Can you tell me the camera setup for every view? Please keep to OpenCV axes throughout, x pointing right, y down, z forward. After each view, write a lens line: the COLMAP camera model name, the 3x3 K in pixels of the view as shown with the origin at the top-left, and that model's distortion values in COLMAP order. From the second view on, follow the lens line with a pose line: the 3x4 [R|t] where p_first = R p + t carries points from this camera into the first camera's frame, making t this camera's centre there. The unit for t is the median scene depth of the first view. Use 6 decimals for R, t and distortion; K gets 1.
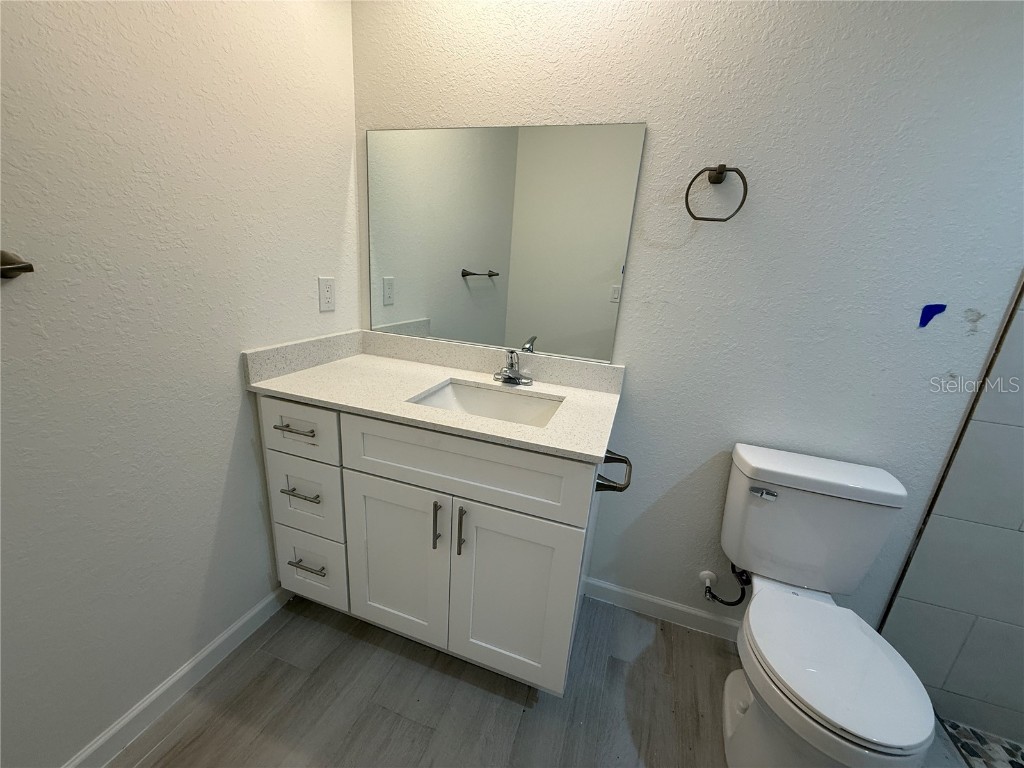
lens RADIAL K [[407.7, 0, 507.7], [0, 407.7, 387.9], [0, 0, 1]] dist [0.000211, -0.000145]
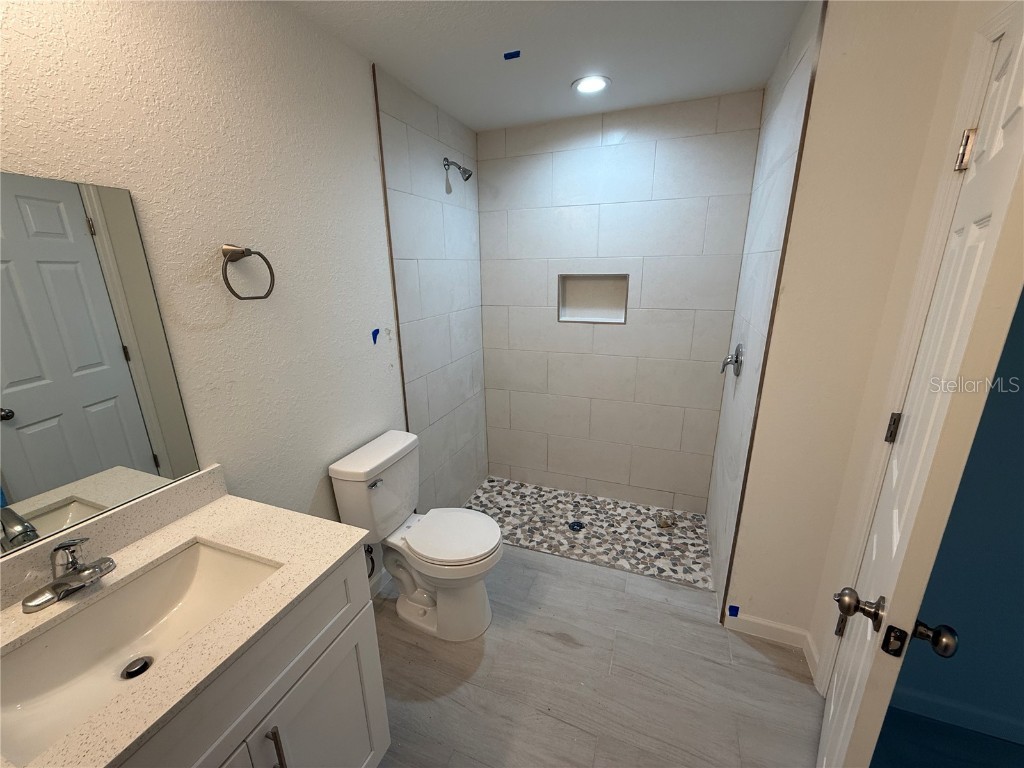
lens RADIAL K [[407.7, 0, 513.5], [0, 407.7, 385.9], [0, 0, 1]] dist [0.000211, -0.000145]
pose [[0.026739, -0.352251, 0.935524, -0.506123], [0.296310, 0.896593, 0.329123, -0.339185], [-0.954718, 0.268404, 0.128350, 0.280405]]
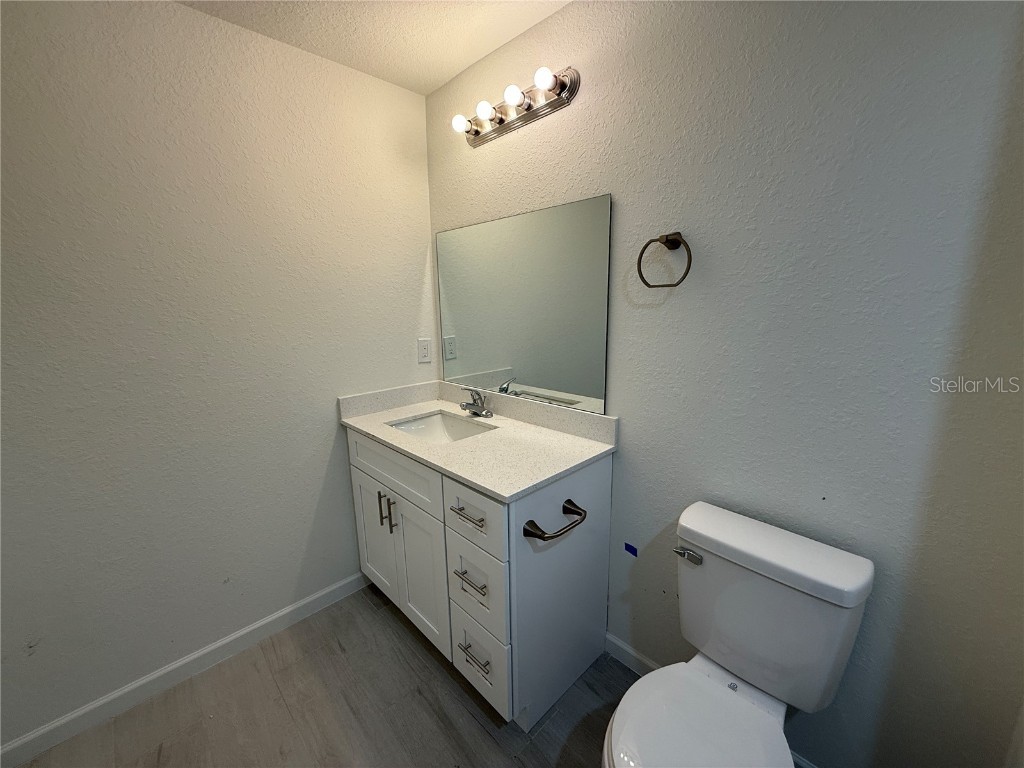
lens RADIAL K [[407.7, 0, 523.0], [0, 407.7, 372.5], [0, 0, 1]] dist [0.000211, -0.000145]
pose [[0.894328, -0.009476, -0.447311, 0.654462], [-0.053510, 0.990334, -0.127966, -0.024263], [0.444200, 0.138379, 0.885177, -0.060364]]
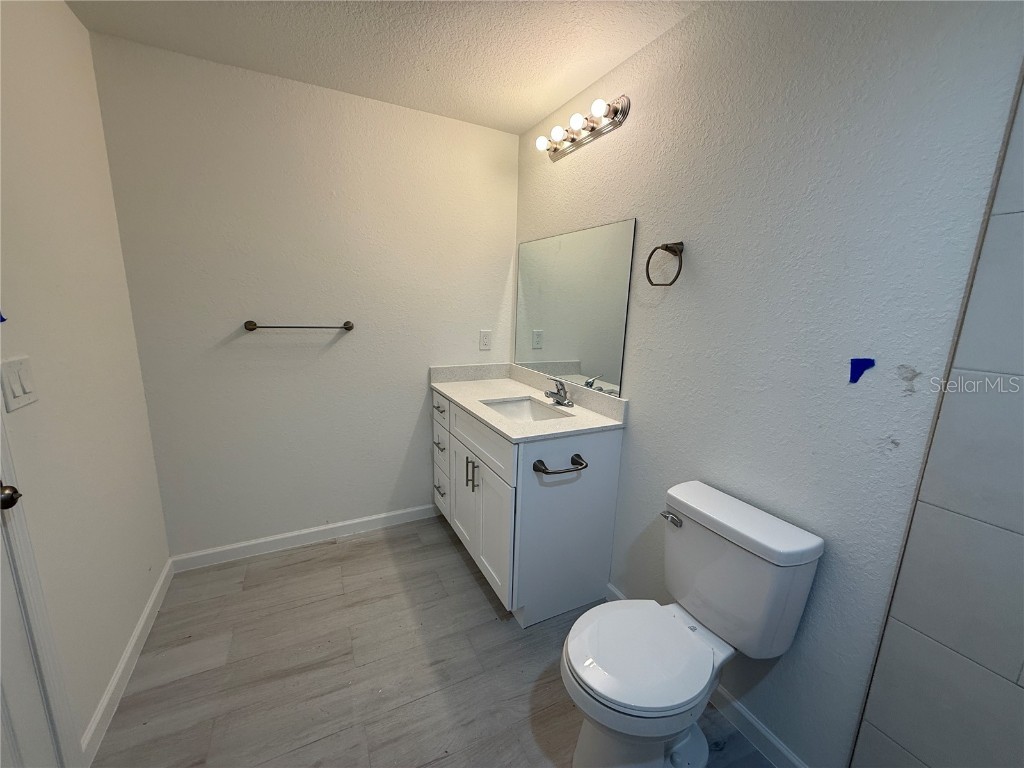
lens RADIAL K [[407.7, 0, 508.8], [0, 407.7, 388.0], [0, 0, 1]] dist [0.000211, -0.000145]
pose [[0.716563, 0.096272, -0.690847, 1.000471], [-0.180297, 0.982335, -0.050117, 0.042504], [0.673818, 0.160469, 0.721262, -0.158501]]
